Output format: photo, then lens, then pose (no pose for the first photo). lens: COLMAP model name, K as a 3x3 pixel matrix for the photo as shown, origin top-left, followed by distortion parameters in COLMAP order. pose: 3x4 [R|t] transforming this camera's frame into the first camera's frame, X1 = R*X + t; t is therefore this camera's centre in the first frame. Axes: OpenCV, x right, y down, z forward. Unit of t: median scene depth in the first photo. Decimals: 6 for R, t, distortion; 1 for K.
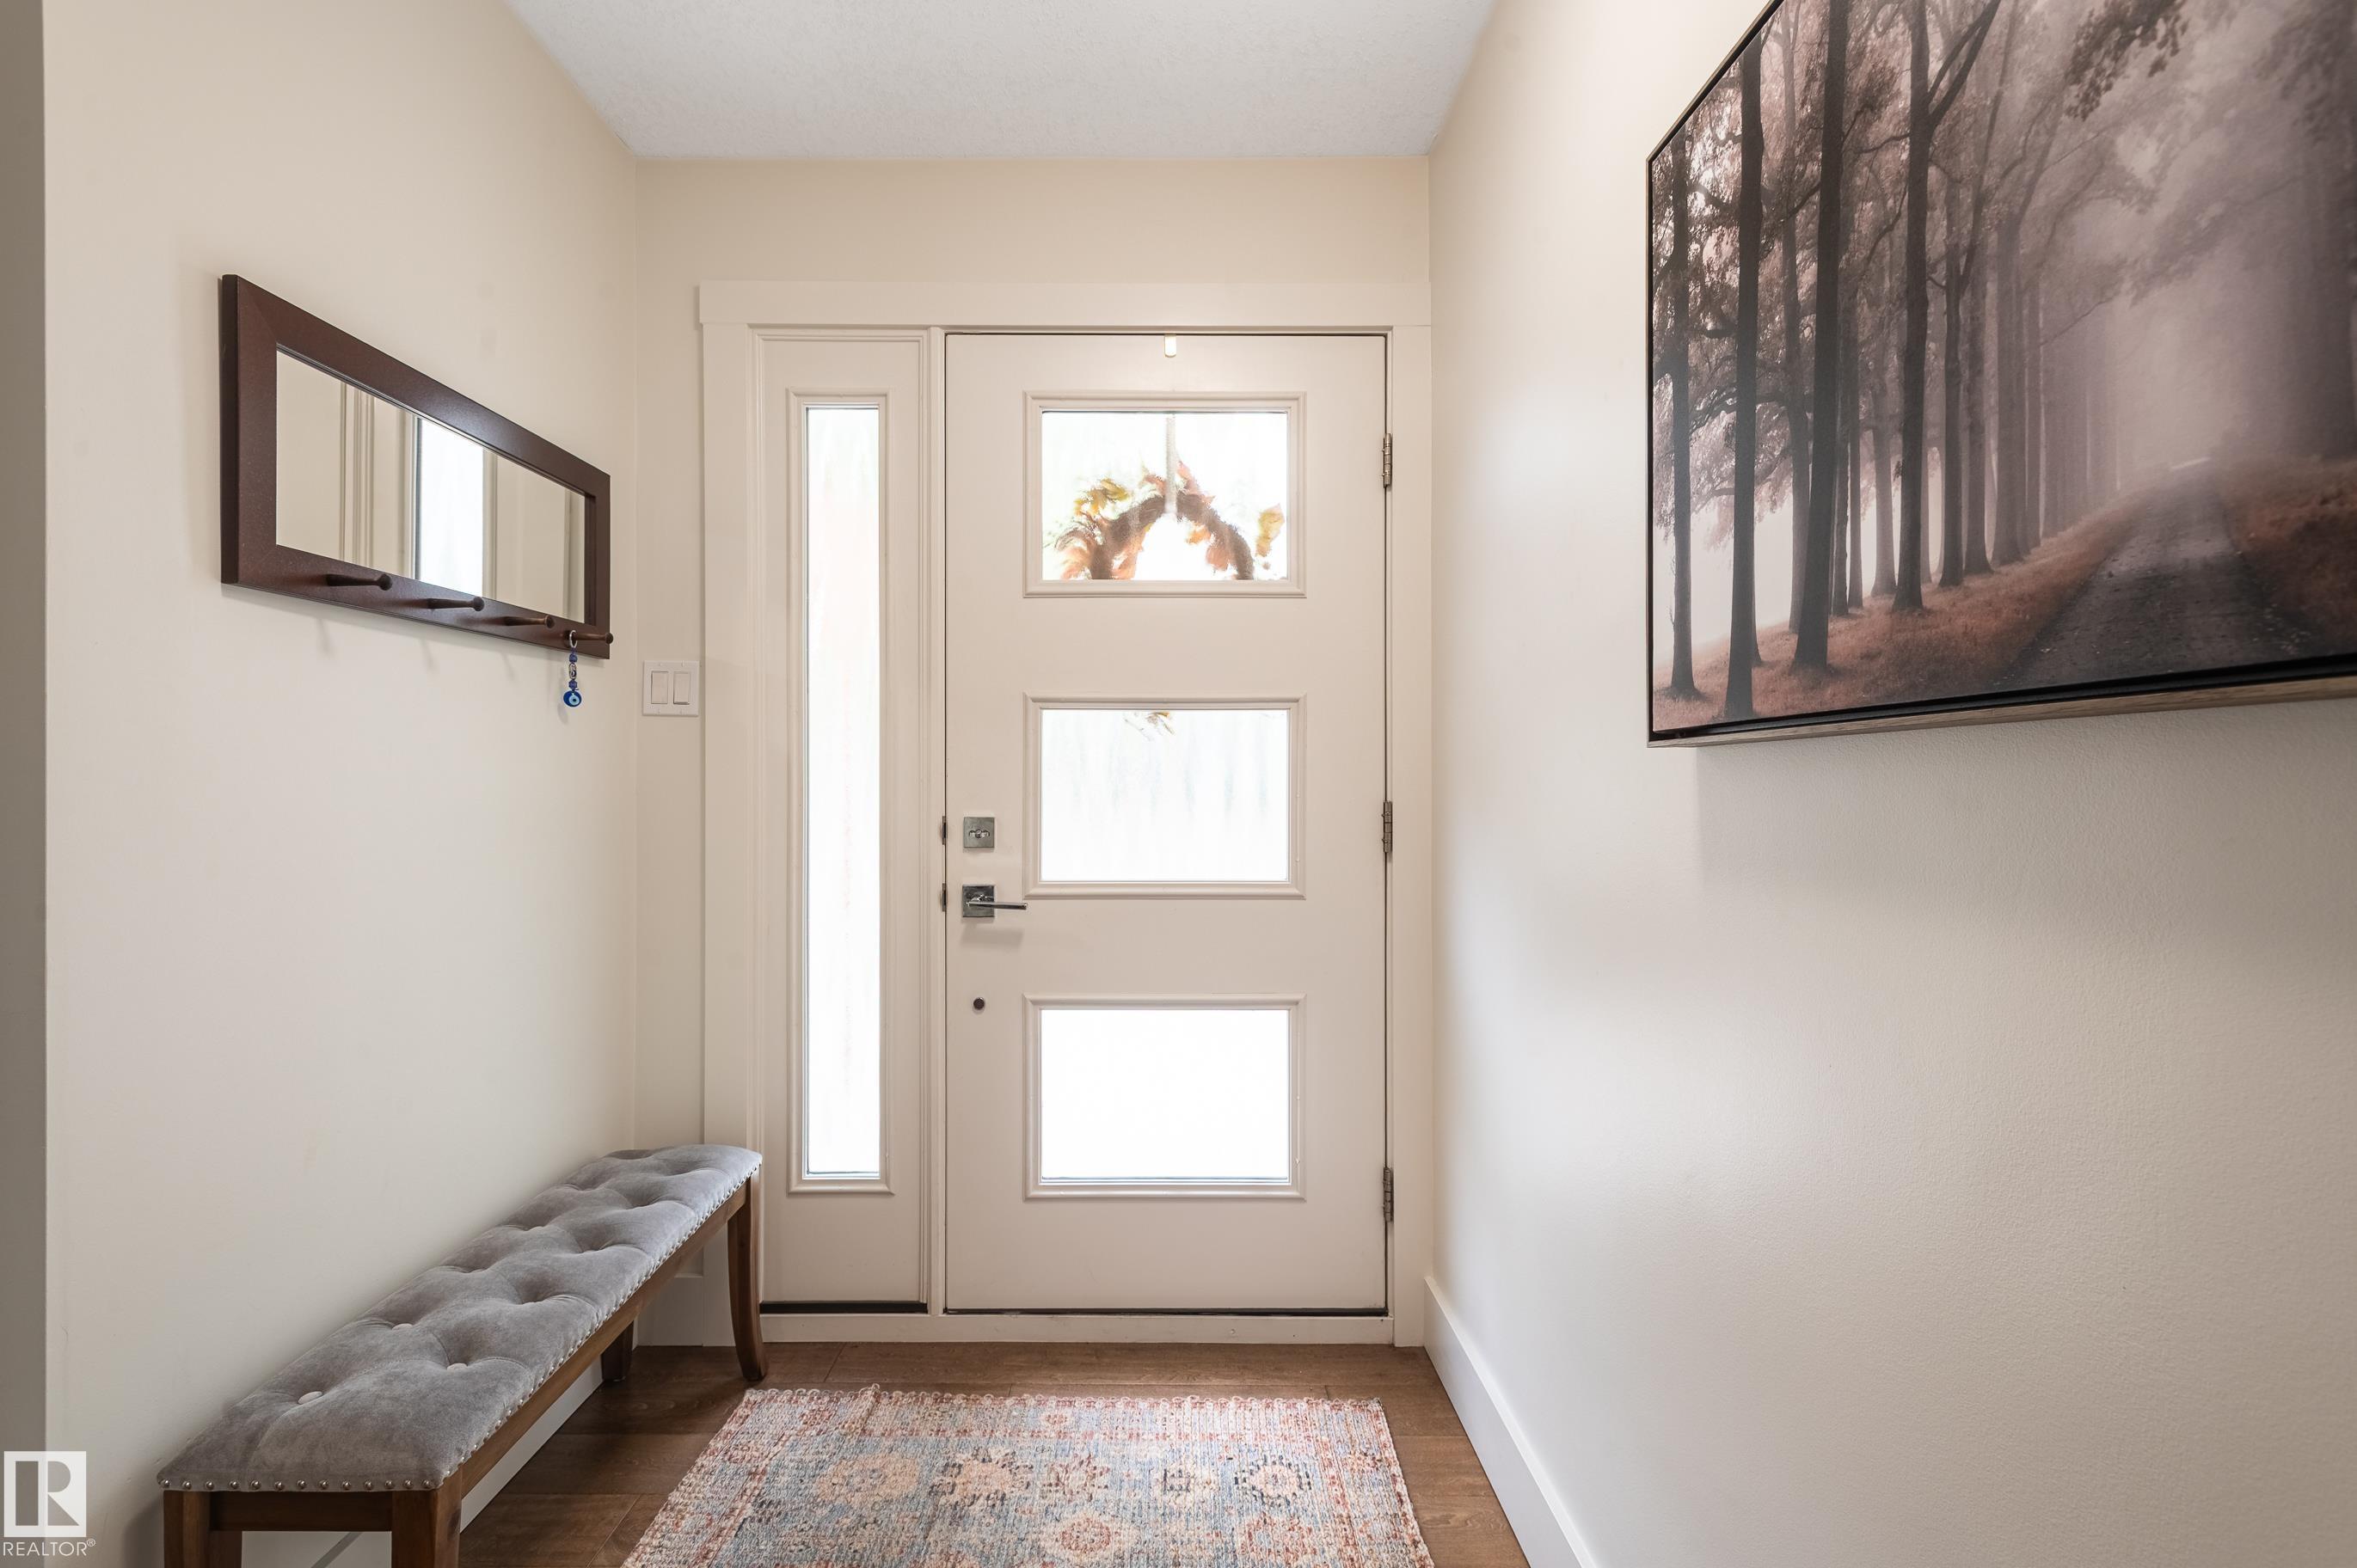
lens RADIAL K [[1168.7, 0, 1172.7], [0, 1168.7, 768.3], [0, 0, 1]] dist [0.000414, -0.000052]
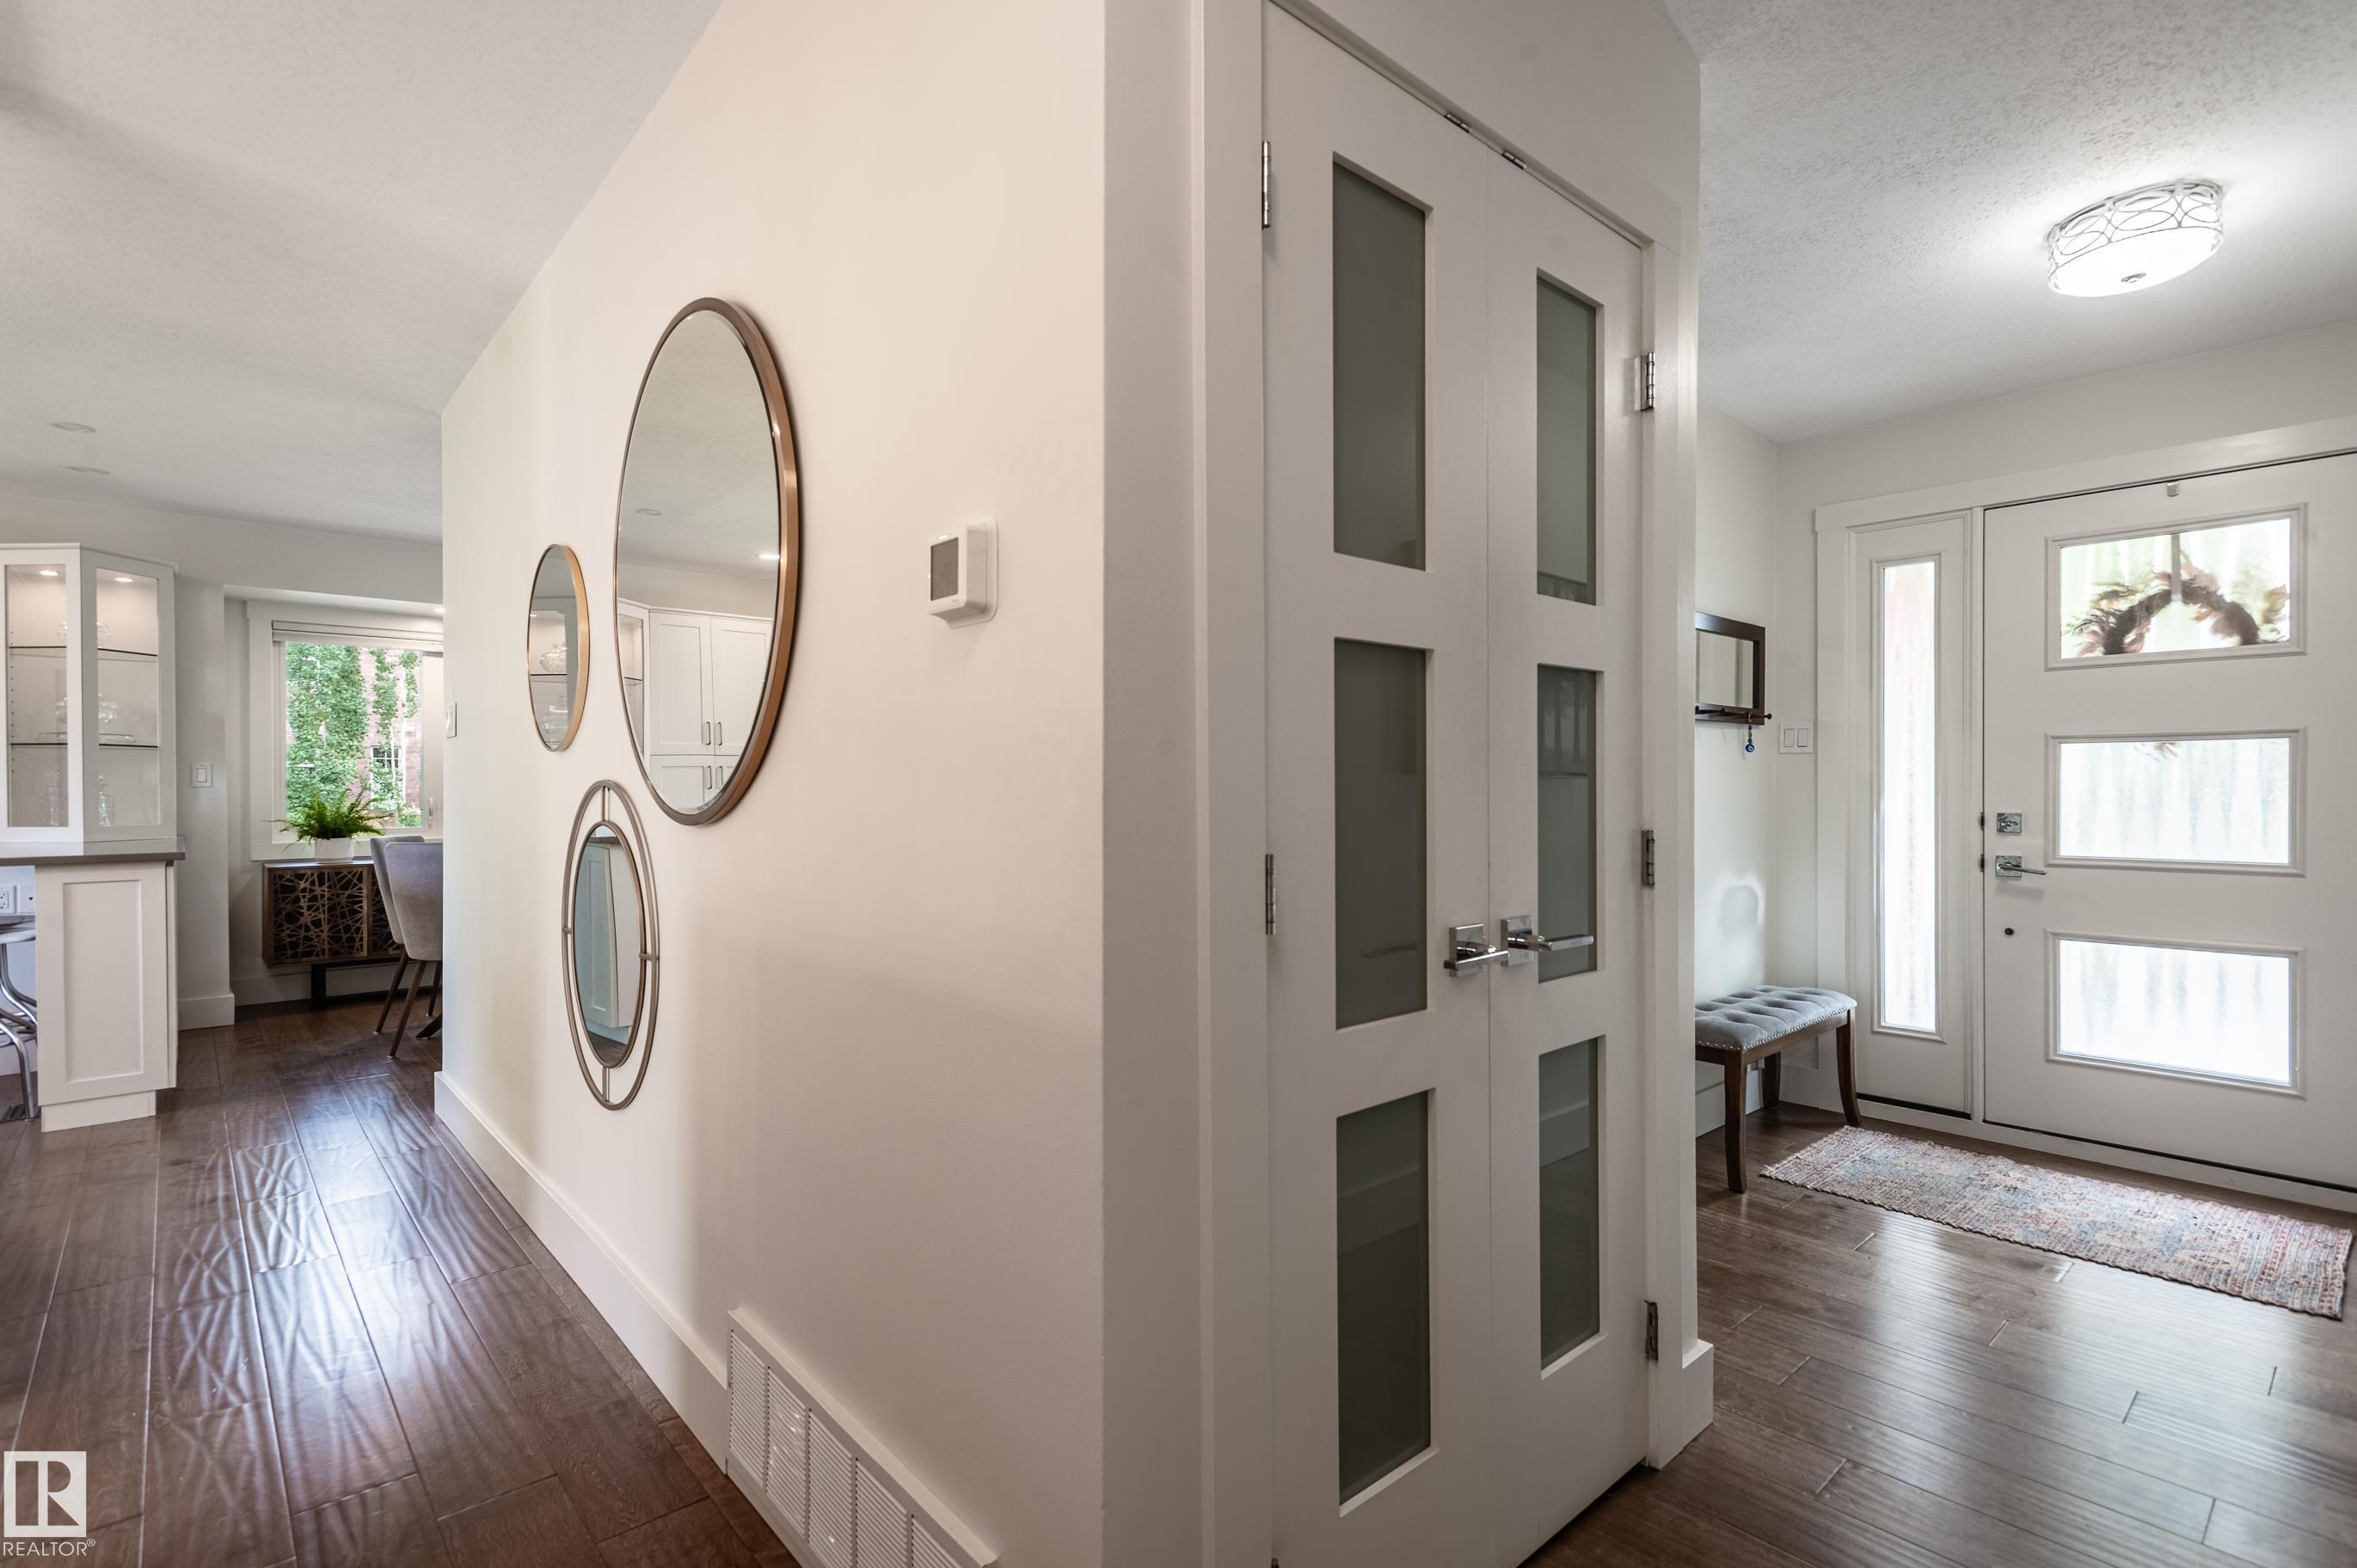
lens RADIAL K [[1115.5, 0, 1177.0], [0, 1115.5, 789.7], [0, 0, 1]] dist [0.004072, 0.000665]
pose [[0.663229, 0.000748, -0.748417, 0.215878], [0.006446, 0.999957, 0.006711, -0.007538], [0.748389, -0.009275, 0.663195, -0.827729]]
